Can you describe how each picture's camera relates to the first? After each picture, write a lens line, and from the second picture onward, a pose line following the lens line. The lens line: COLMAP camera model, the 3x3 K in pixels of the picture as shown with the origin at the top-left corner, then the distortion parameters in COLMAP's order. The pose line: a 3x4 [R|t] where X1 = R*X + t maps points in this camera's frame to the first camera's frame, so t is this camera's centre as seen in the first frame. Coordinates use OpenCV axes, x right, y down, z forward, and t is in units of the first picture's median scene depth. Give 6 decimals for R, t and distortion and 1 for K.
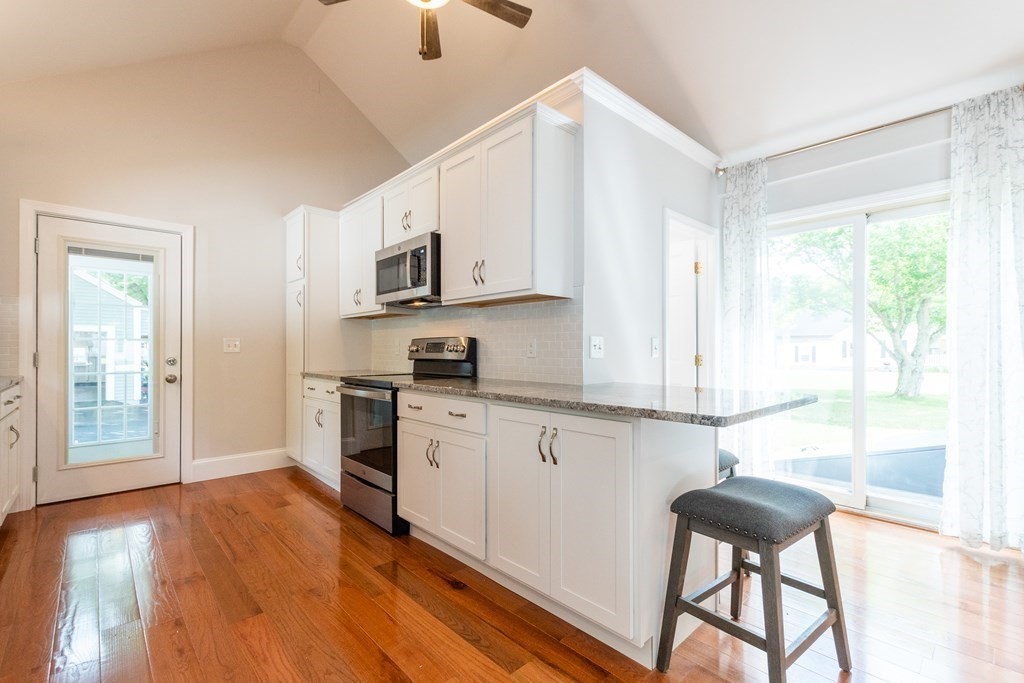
lens RADIAL K [[450.7, 0, 510.1], [0, 450.7, 348.0], [0, 0, 1]] dist [0.019246, -0.007919]
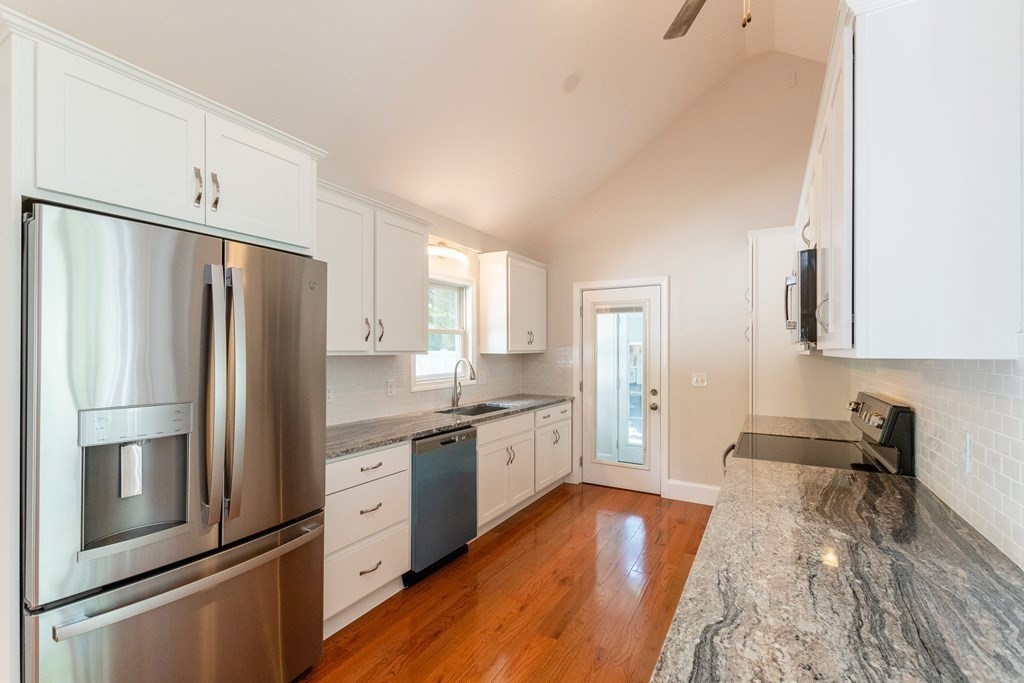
lens RADIAL K [[450.7, 0, 510.1], [0, 450.7, 348.0], [0, 0, 1]] dist [0.019246, -0.007919]
pose [[0.278029, -0.003316, -0.960567, 0.339288], [0.004032, 0.999989, -0.002285, -0.097918], [0.960564, -0.003238, 0.278040, 0.344226]]
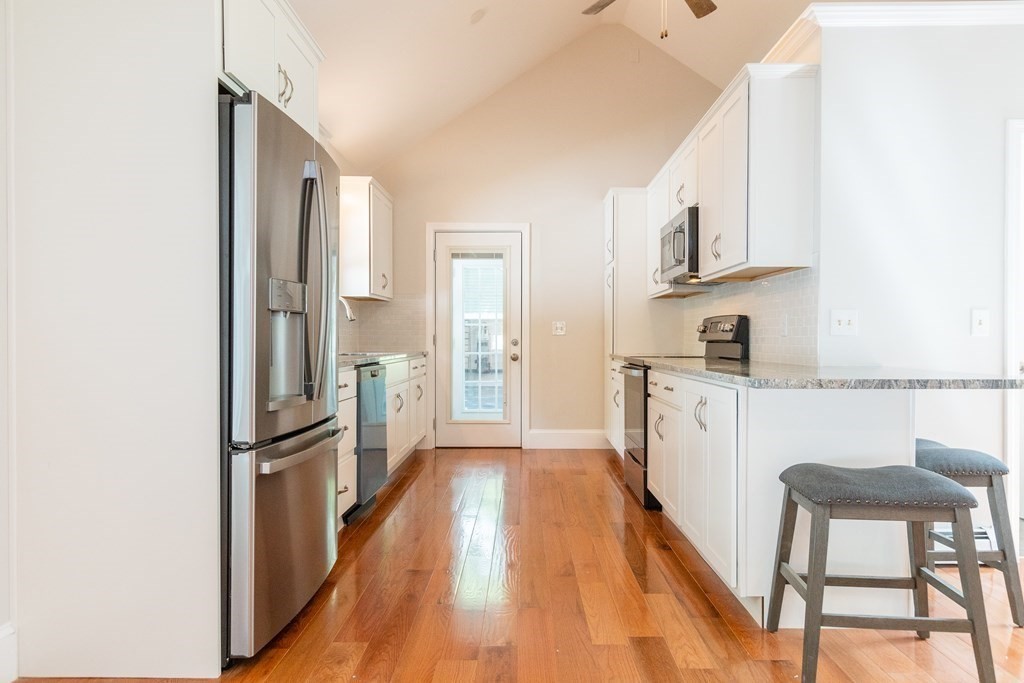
lens RADIAL K [[665.4, 0, 527.1], [0, 665.4, 341.0], [0, 0, 1]] dist [0.036730, 0.000746]
pose [[0.731672, 0.001561, -0.681655, 0.500971], [0.002159, 0.999987, 0.004608, 0.020787], [0.681653, -0.004843, 0.731659, -0.256851]]
